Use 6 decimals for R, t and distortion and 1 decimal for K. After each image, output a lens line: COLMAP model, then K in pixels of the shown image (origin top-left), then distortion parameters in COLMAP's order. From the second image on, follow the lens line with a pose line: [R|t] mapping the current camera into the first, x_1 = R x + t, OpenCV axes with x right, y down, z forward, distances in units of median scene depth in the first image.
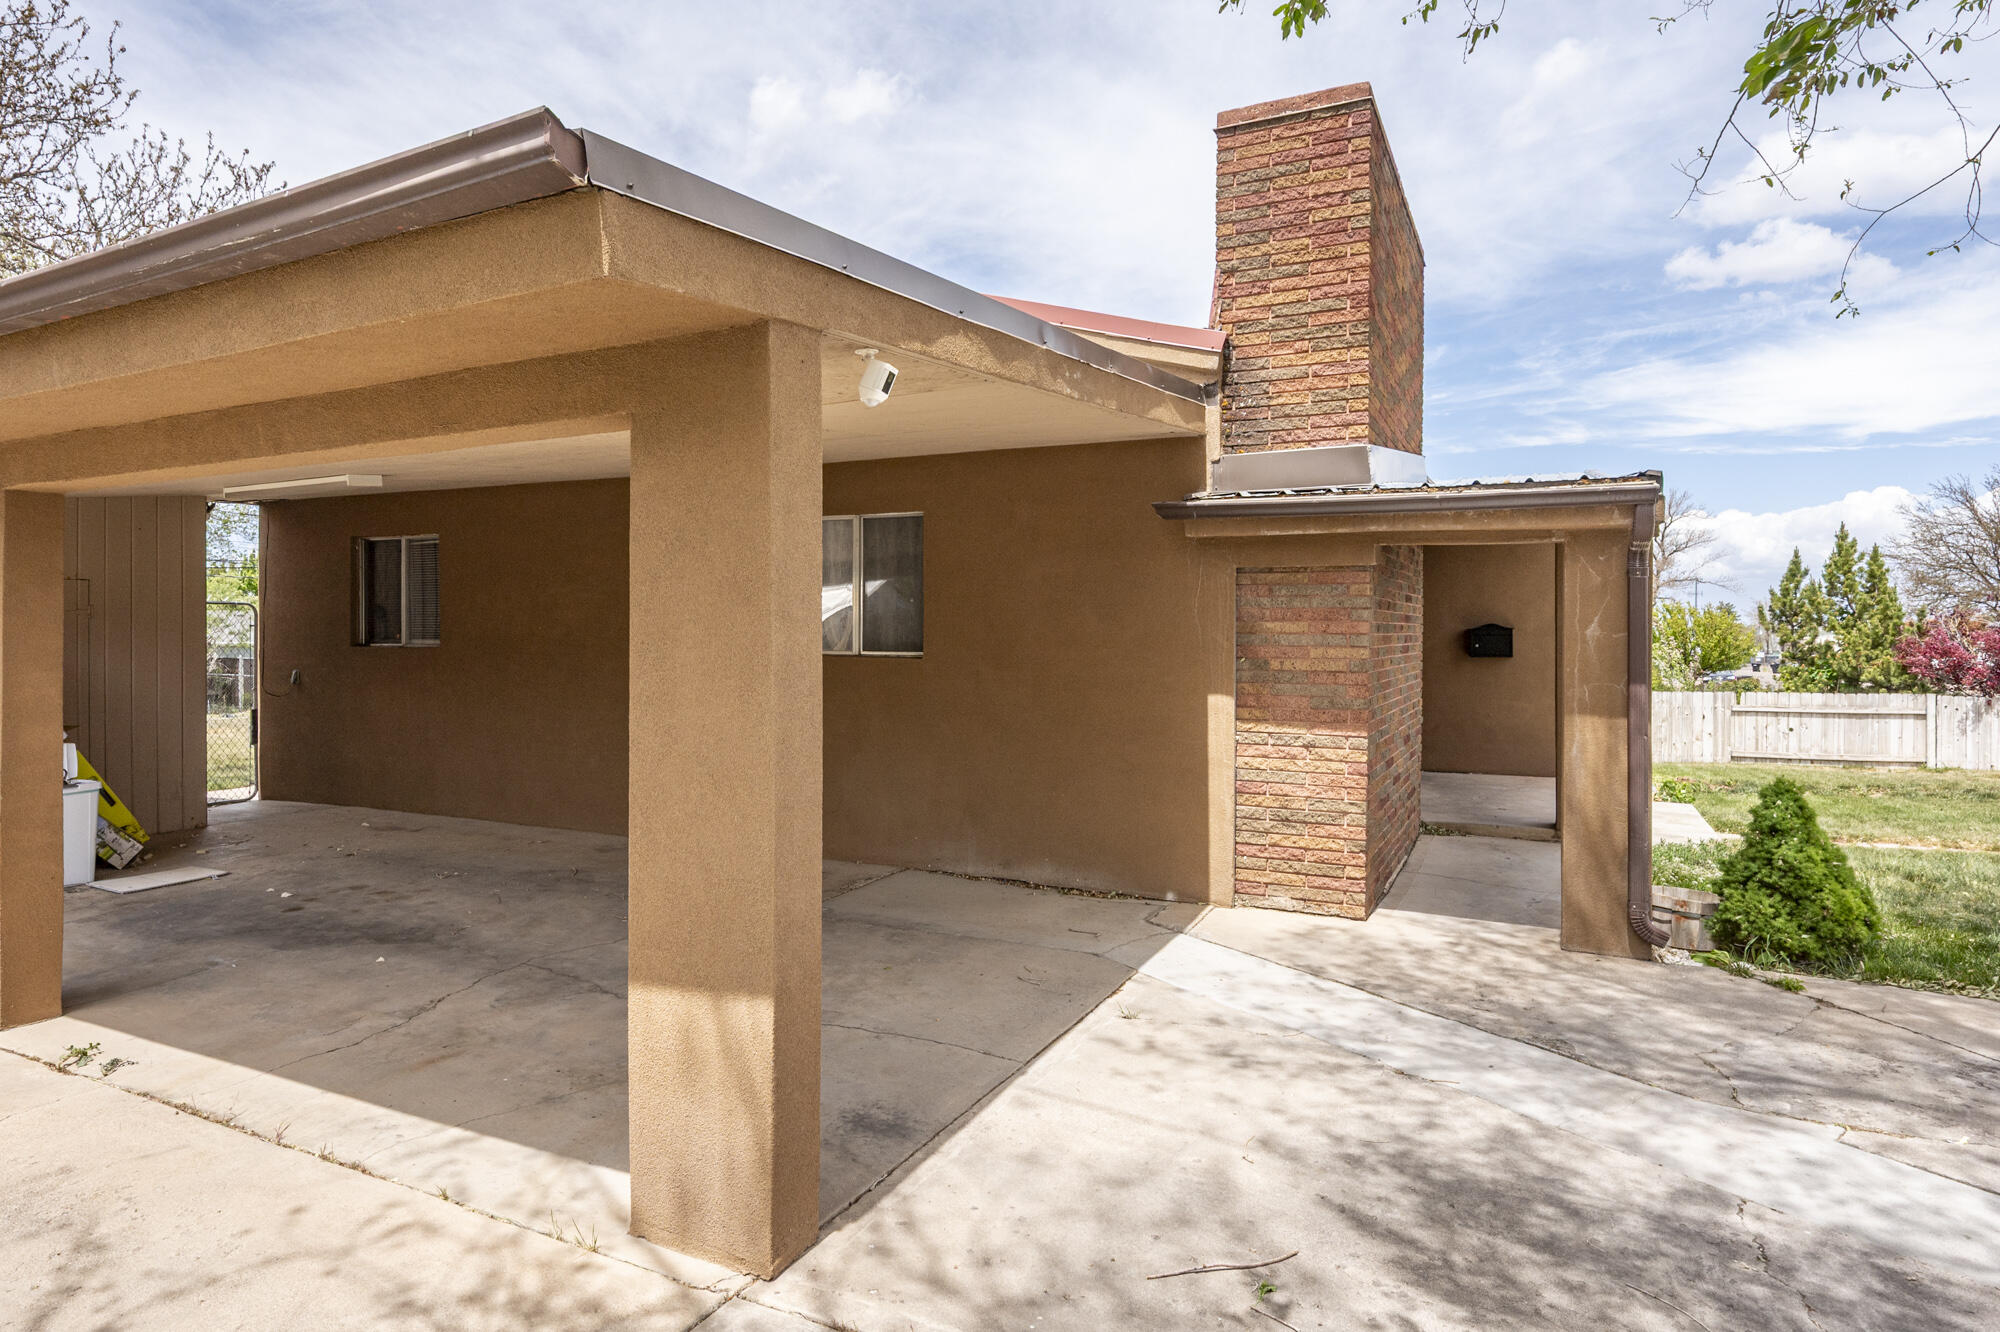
lens RADIAL K [[1166.2, 0, 999.9], [0, 1166.2, 635.6], [0, 0, 1]] dist [0.001979, 0.000234]
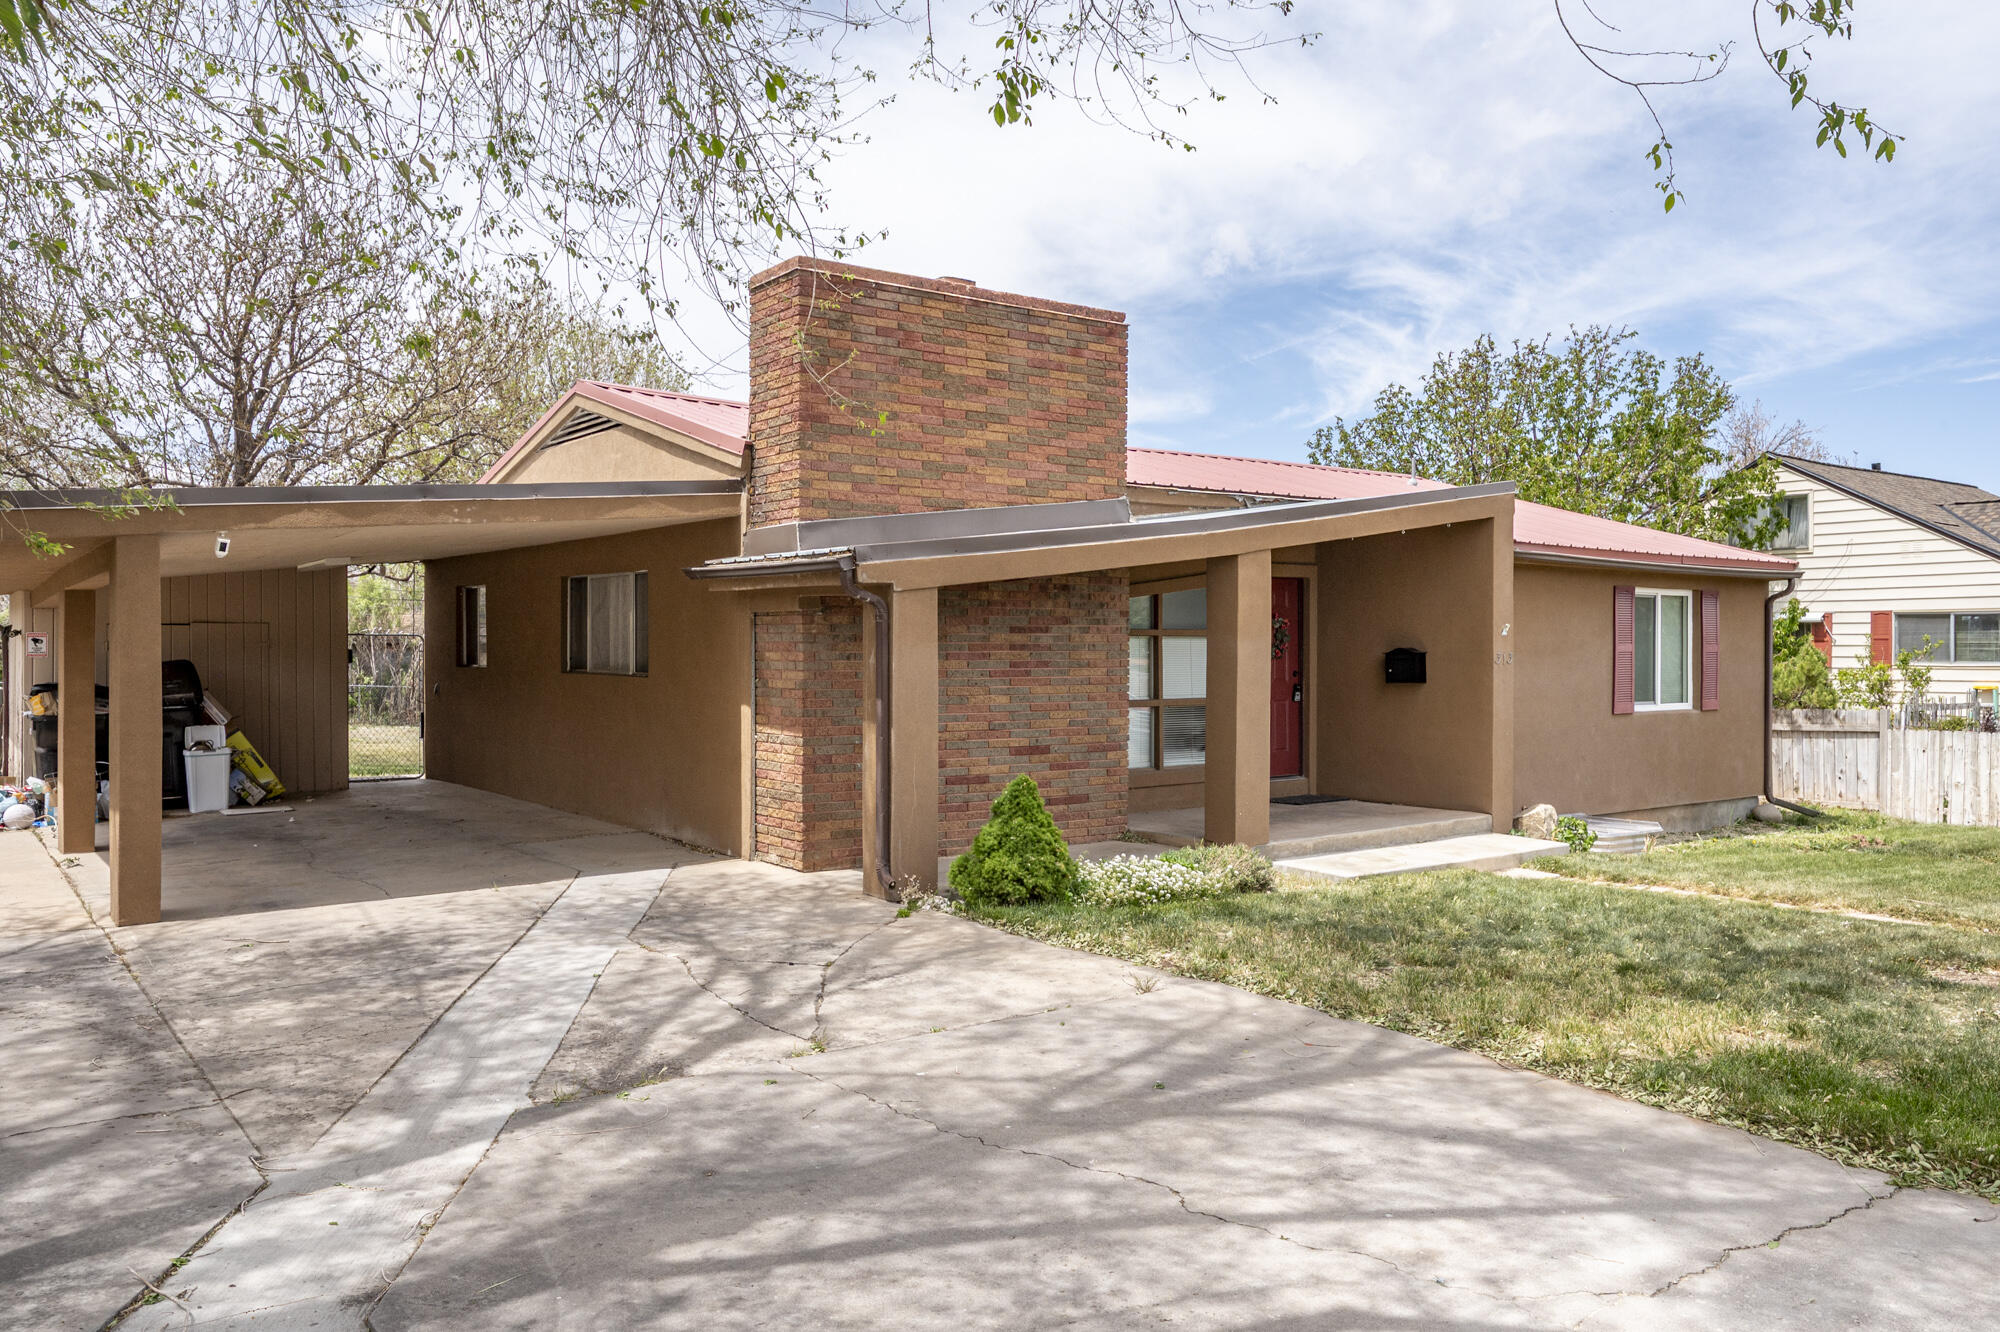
lens RADIAL K [[1447.3, 0, 1000.0], [0, 1447.3, 666.0], [0, 0, 1]] dist [-0.009339, 0.000523]
pose [[0.901902, 0.003517, -0.431927, 1.185808], [0.000038, 0.999966, 0.008222, -0.009193], [0.431941, -0.007432, 0.901871, -0.397957]]
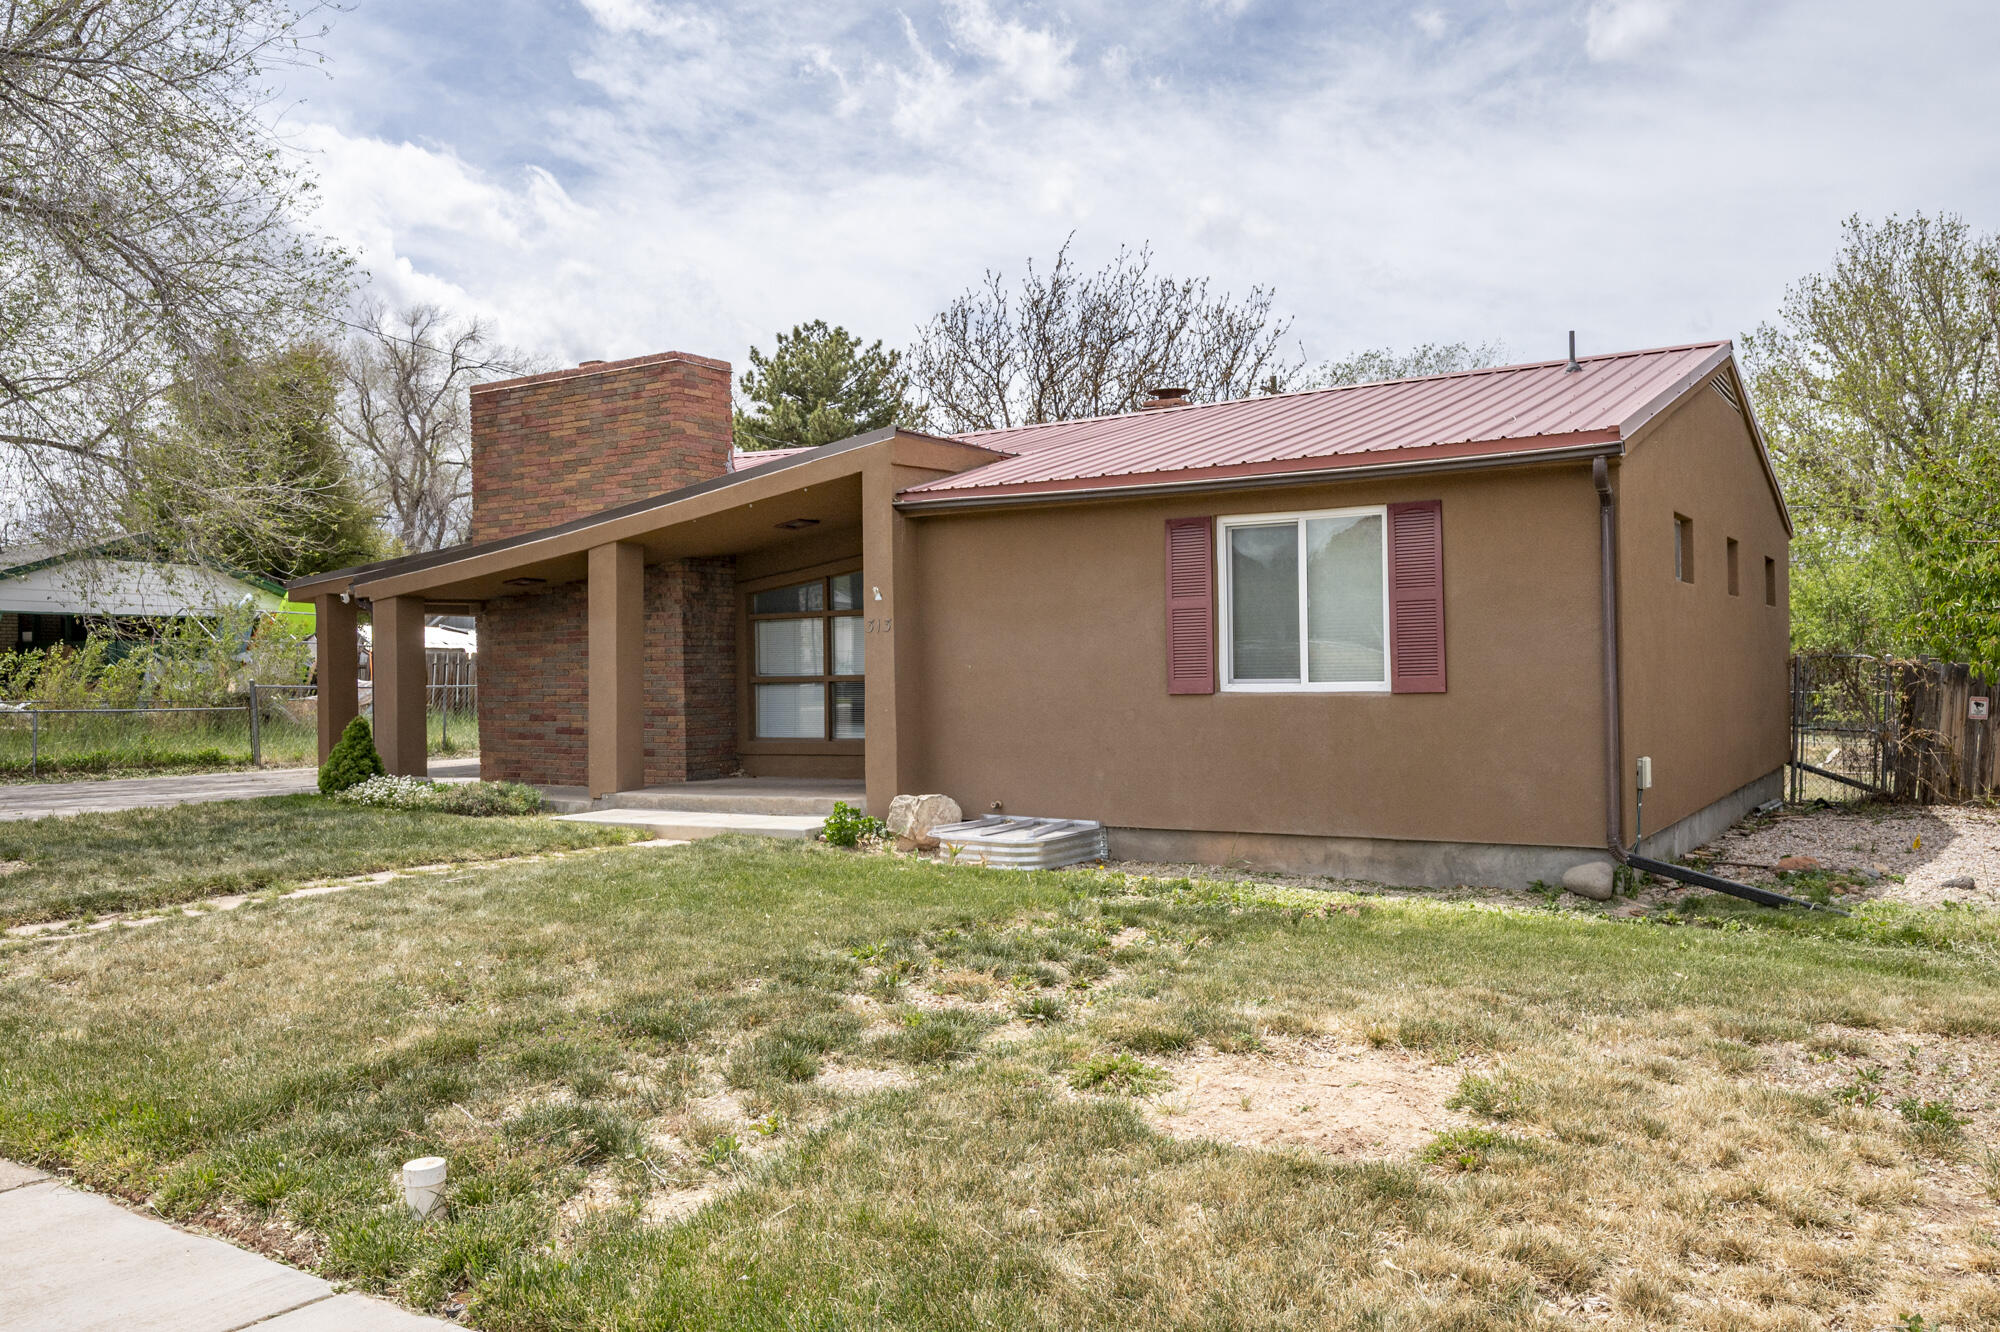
lens RADIAL K [[1597.2, 0, 1000.0], [0, 1597.2, 666.0], [0, 0, 1]] dist [0.008319, 0.001865]
pose [[-0.075515, -0.008244, -0.997111, 2.975433], [0.013119, 0.999871, -0.009260, 0.069342], [0.997058, -0.013780, -0.075397, 2.077745]]
